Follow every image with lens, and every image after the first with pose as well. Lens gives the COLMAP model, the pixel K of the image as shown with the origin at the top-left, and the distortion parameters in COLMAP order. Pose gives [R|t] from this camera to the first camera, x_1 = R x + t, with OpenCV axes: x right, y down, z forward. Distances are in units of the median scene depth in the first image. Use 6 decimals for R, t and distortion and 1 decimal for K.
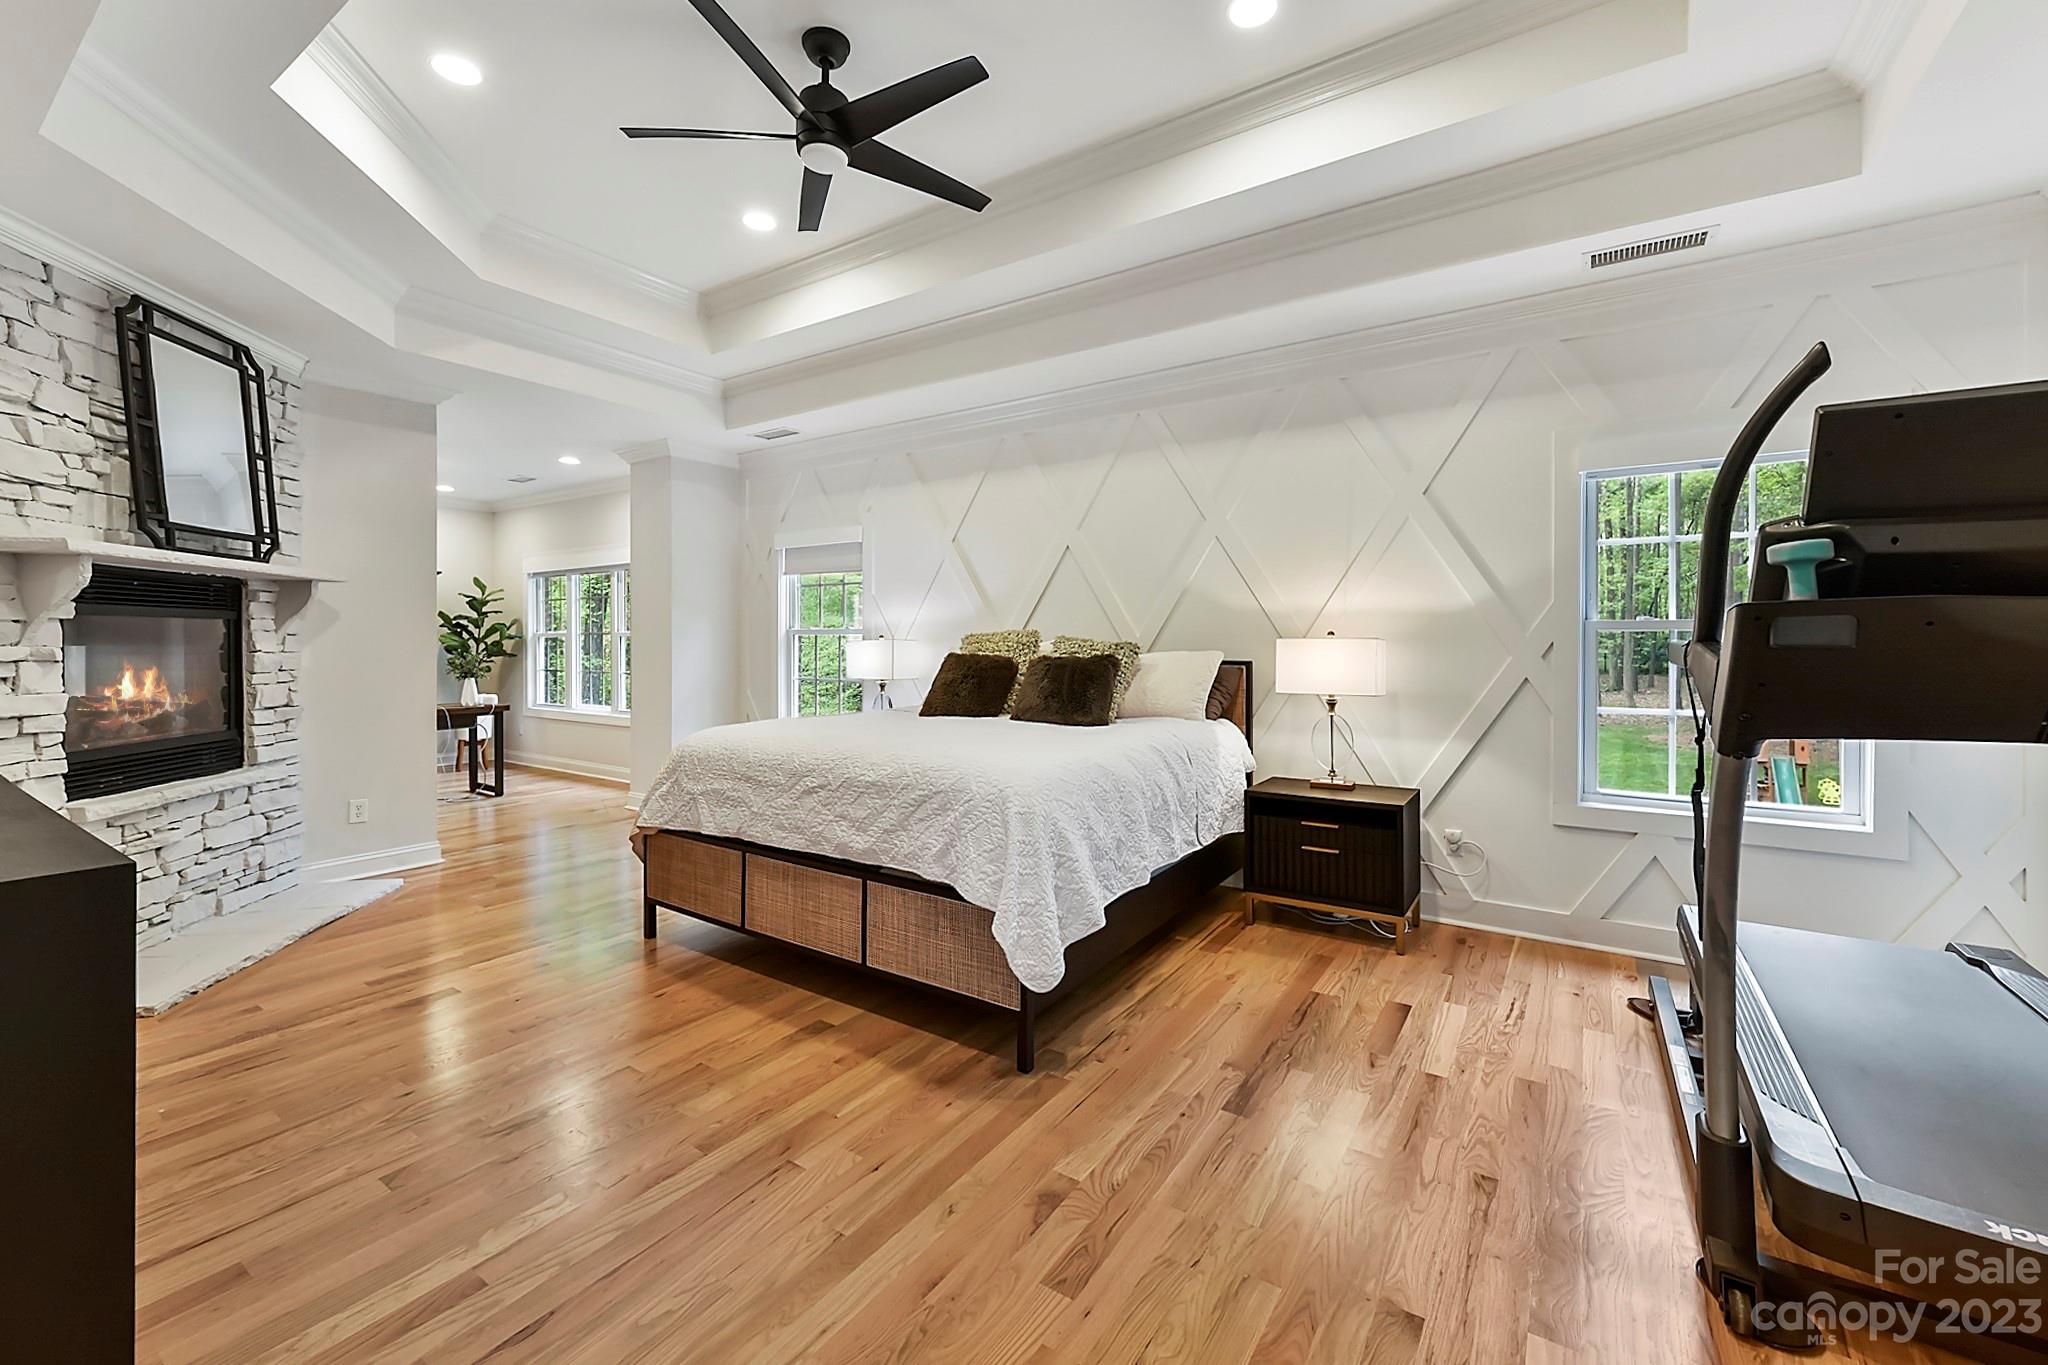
lens RADIAL K [[822.3, 0, 1013.9], [0, 822.3, 642.4], [0, 0, 1]] dist [0.005195, -0.001395]
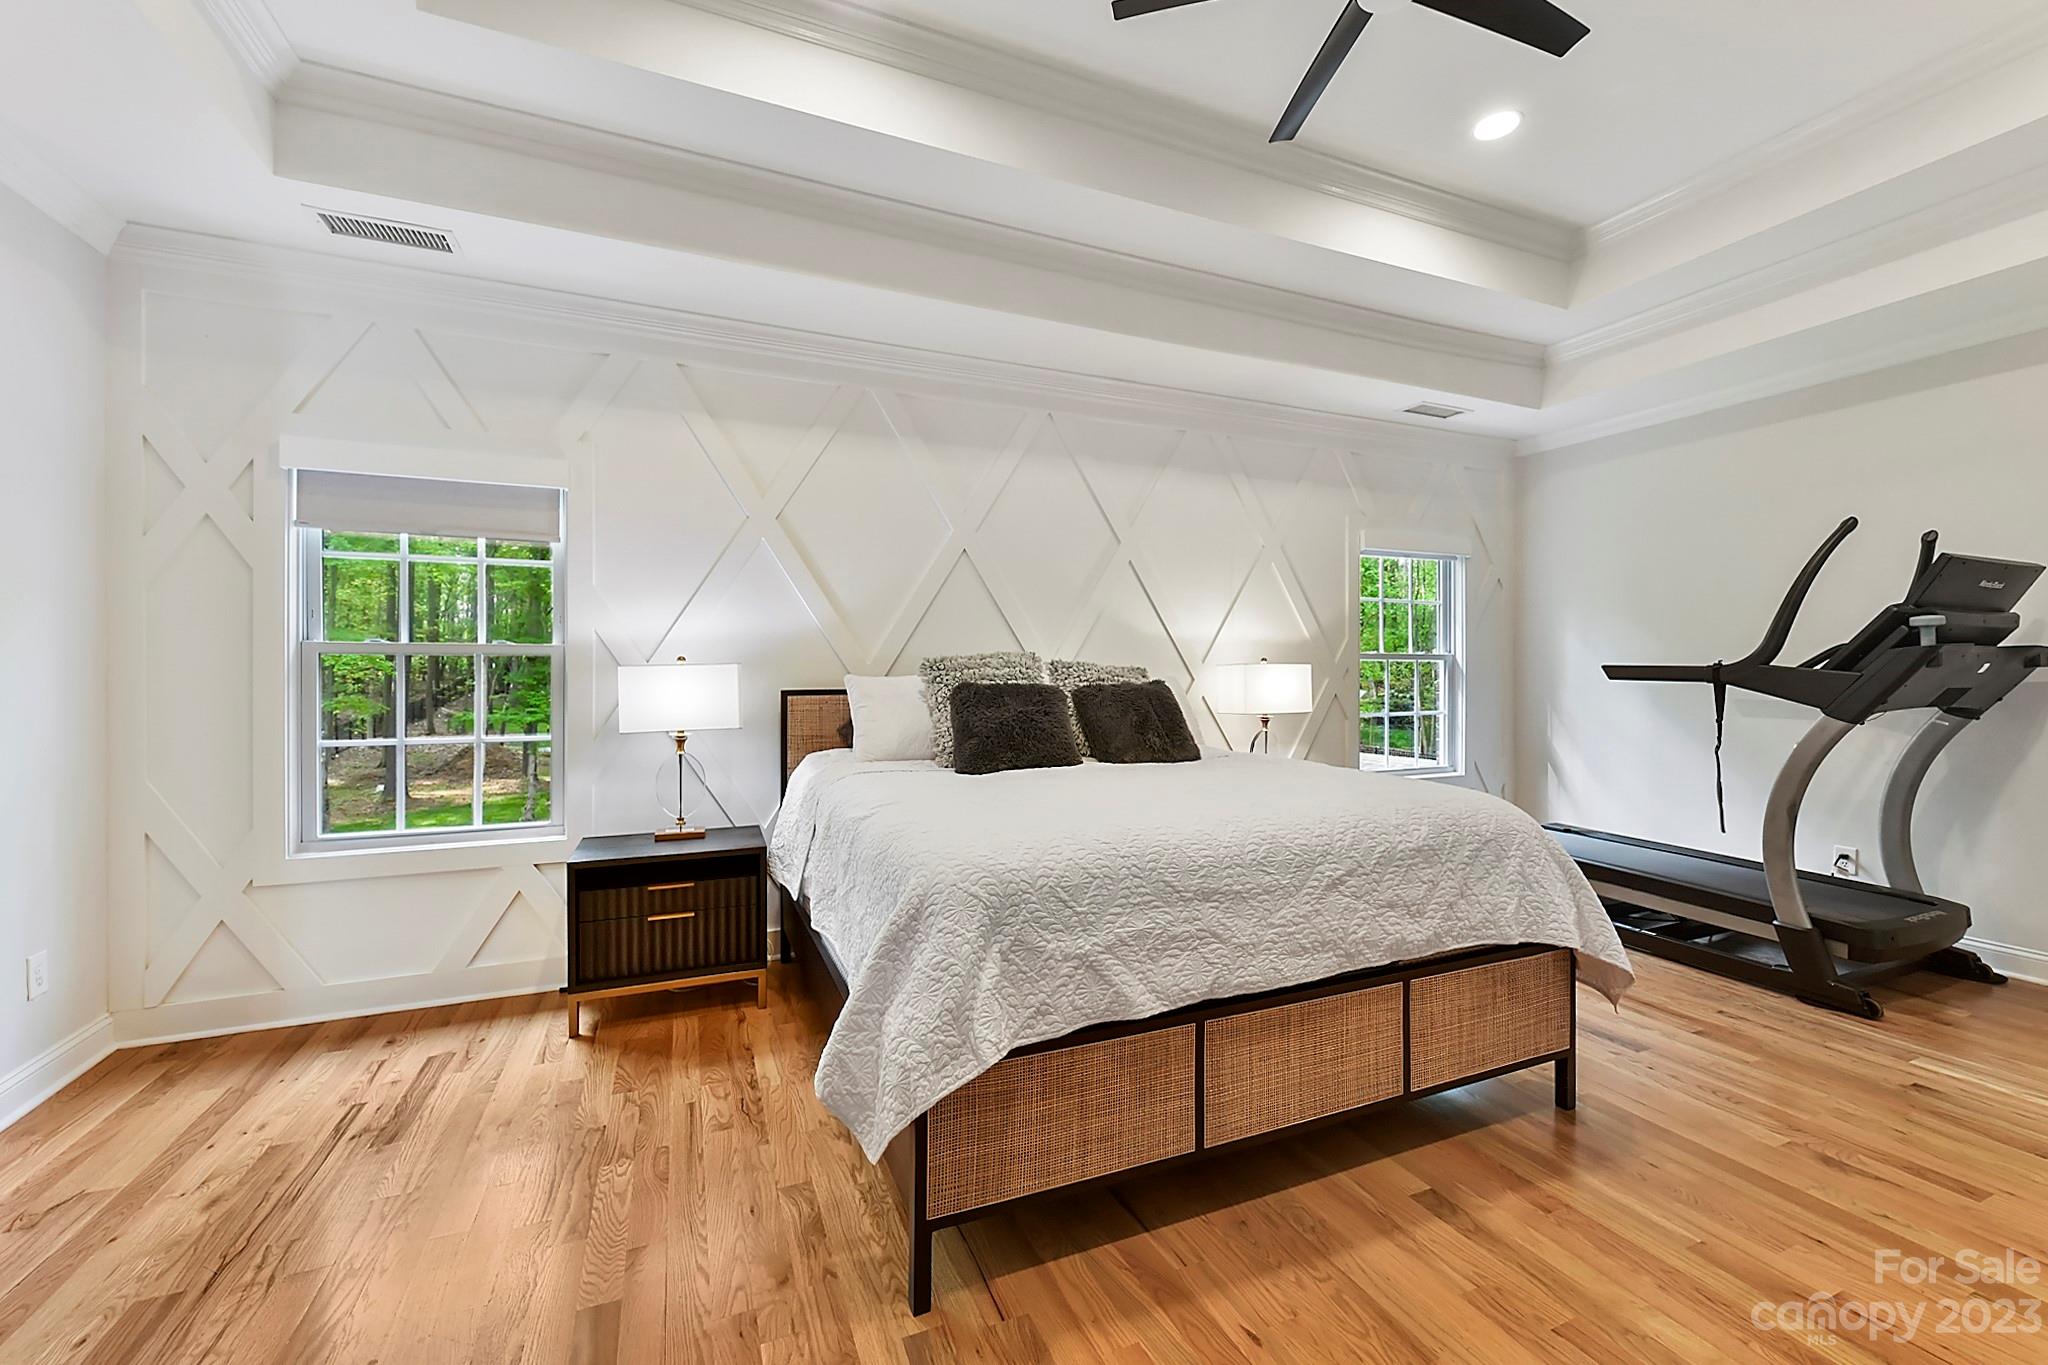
lens RADIAL K [[822.3, 0, 1023.8], [0, 822.3, 677.0], [0, 0, 1]] dist [0.005195, -0.001395]
pose [[0.539234, -0.004881, 0.842142, -0.937313], [0.004594, 0.999985, 0.002855, 0.007058], [-0.842144, 0.002330, 0.539248, 0.831040]]
